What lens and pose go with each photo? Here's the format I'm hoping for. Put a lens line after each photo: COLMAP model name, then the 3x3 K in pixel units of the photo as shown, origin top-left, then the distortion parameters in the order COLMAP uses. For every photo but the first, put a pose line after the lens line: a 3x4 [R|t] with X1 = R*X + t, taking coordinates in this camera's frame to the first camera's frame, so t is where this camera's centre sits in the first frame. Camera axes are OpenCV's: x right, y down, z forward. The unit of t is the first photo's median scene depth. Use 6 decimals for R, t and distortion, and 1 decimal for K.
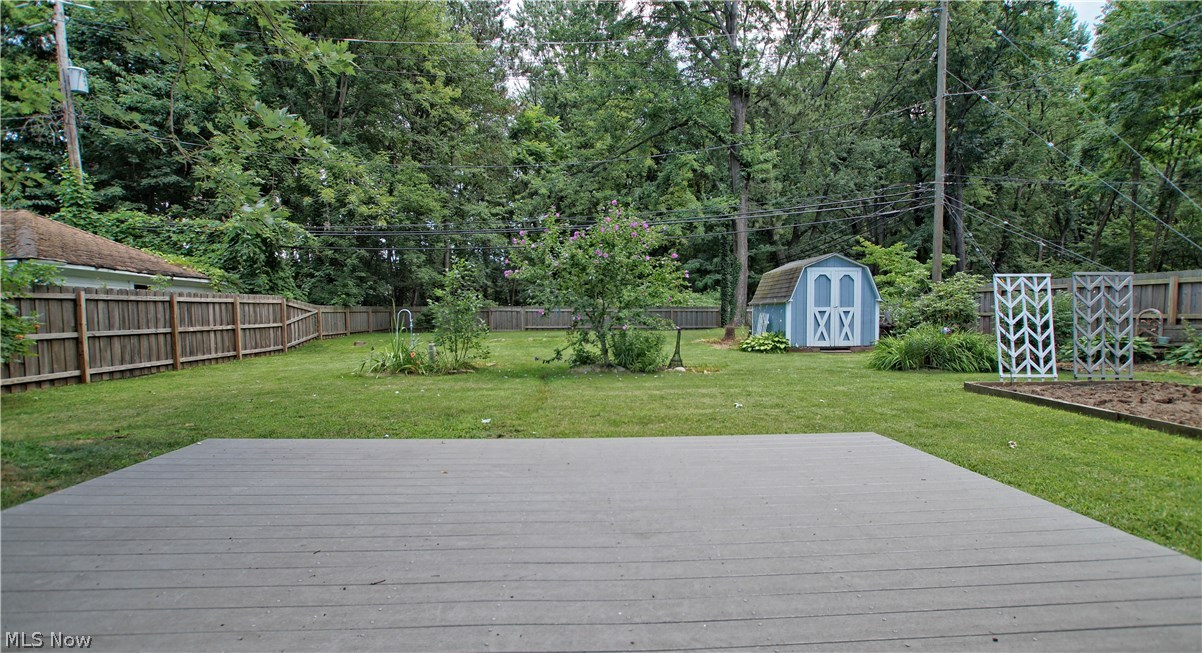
lens RADIAL K [[596.1, 0, 601.0], [0, 596.1, 326.5], [0, 0, 1]] dist [-0.002092, 0.000908]
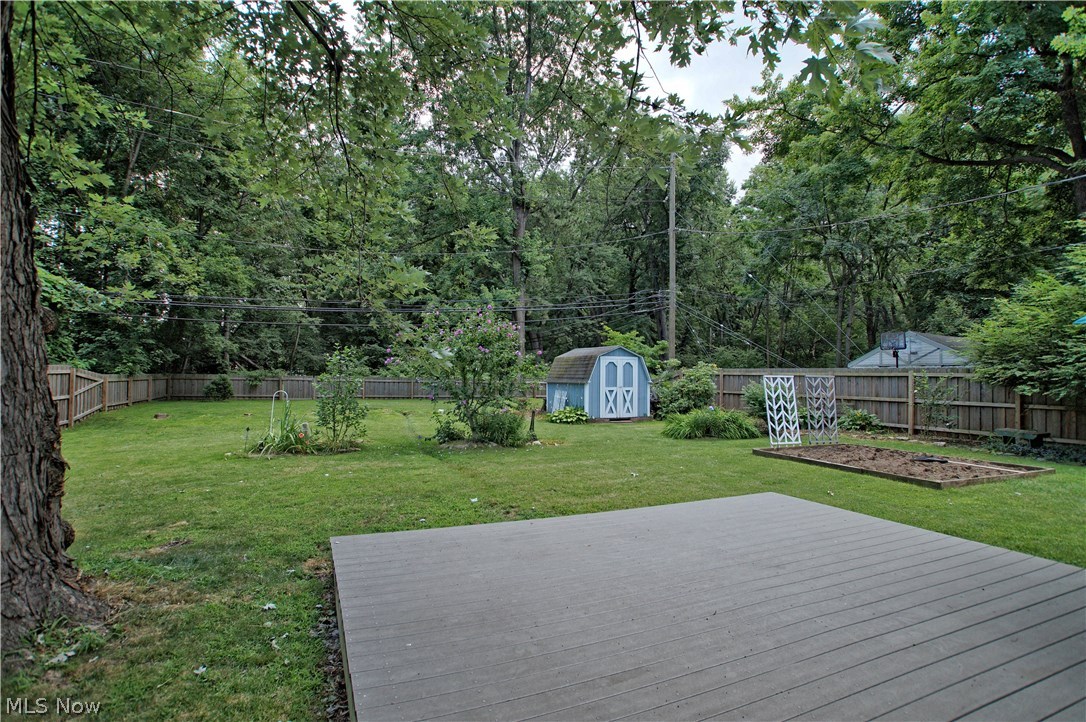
lens RADIAL K [[534.3, 0, 543.0], [0, 534.3, 361.0], [0, 0, 1]] dist [-0.073661, 0.038652]
pose [[0.941971, 0.020286, 0.335081, -0.153022], [-0.001309, 0.998387, -0.056761, -0.023319], [-0.335692, 0.053029, 0.940478, -0.034294]]
